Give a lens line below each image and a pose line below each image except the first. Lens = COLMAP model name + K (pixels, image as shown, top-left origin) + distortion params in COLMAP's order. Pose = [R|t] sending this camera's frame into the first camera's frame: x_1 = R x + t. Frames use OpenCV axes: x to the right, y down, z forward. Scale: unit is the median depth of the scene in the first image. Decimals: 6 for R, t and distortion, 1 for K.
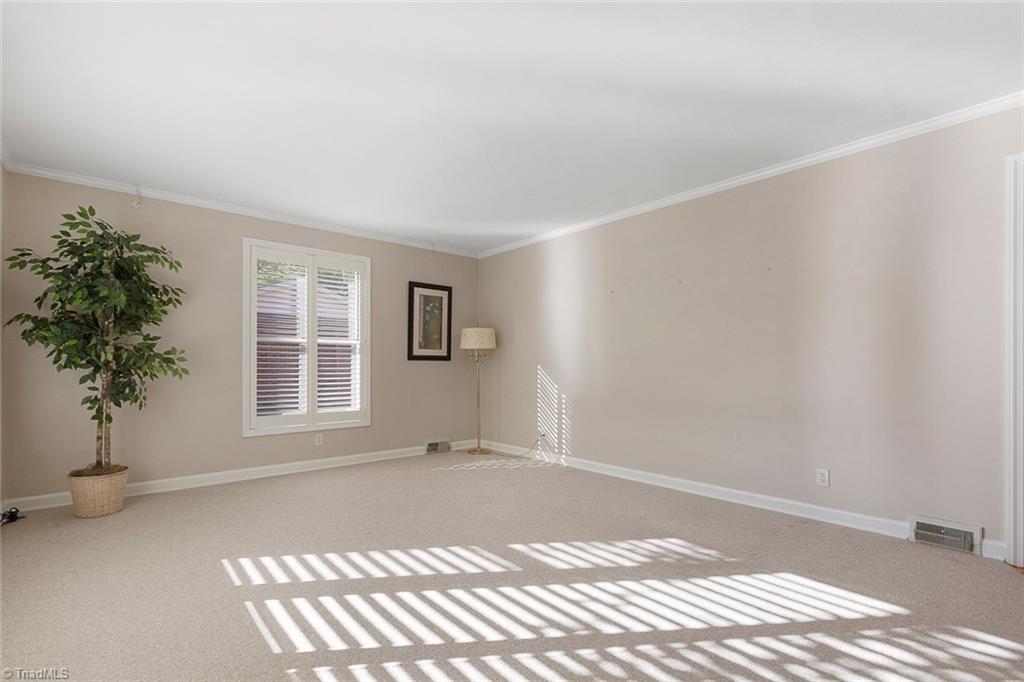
lens RADIAL K [[470.6, 0, 511.5], [0, 470.6, 367.2], [0, 0, 1]] dist [-0.000344, -0.000172]
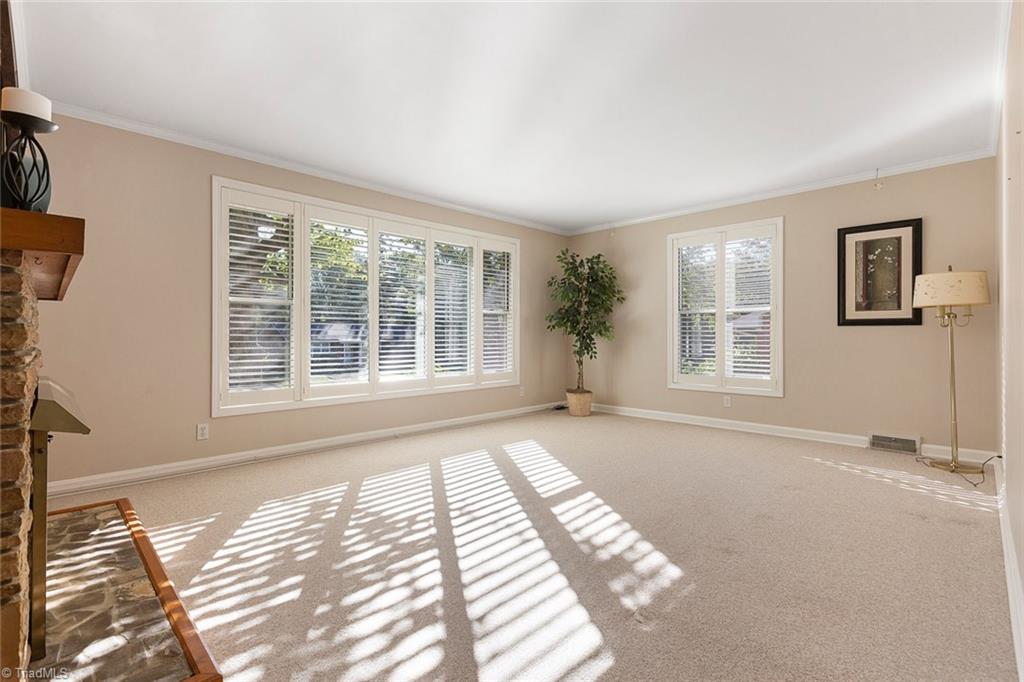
lens RADIAL K [[462.9, 0, 504.5], [0, 462.9, 346.5], [0, 0, 1]] dist [0.000691, -0.000058]
pose [[0.064039, 0.022840, -0.997686, 0.954919], [-0.004271, 0.999735, 0.022613, 0.009061], [0.997938, 0.002813, 0.064120, 0.647269]]
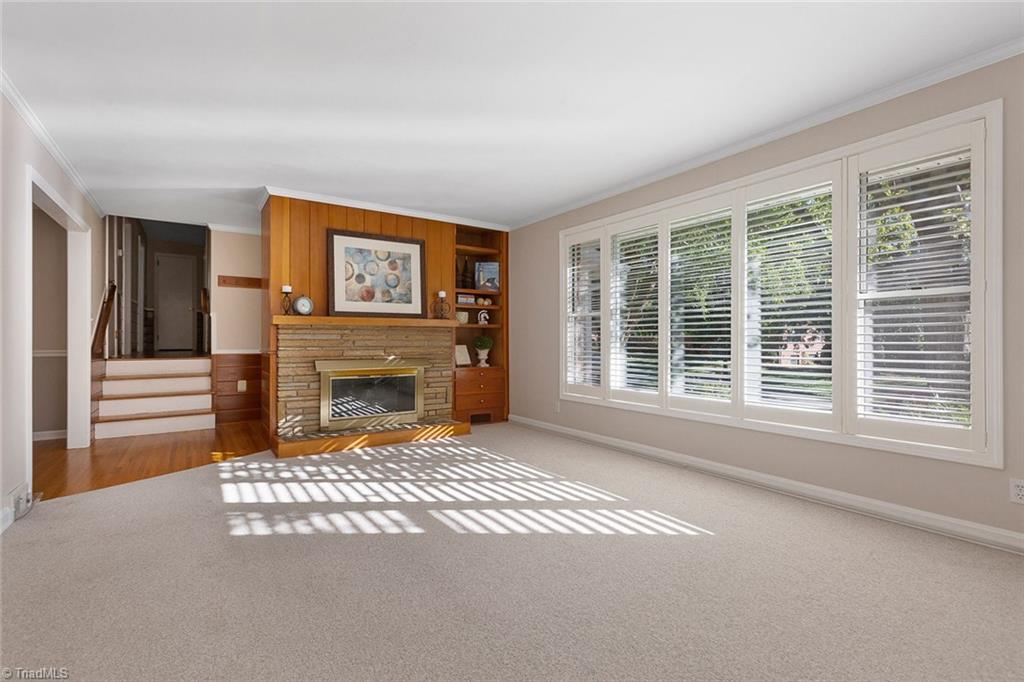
lens RADIAL K [[462.9, 0, 504.5], [0, 462.9, 346.5], [0, 0, 1]] dist [0.000691, -0.000058]
pose [[-0.991658, -0.000130, 0.128898, -0.249940], [0.001592, 0.999911, 0.013257, 0.001537], [-0.128888, 0.013352, -0.991569, 1.677255]]
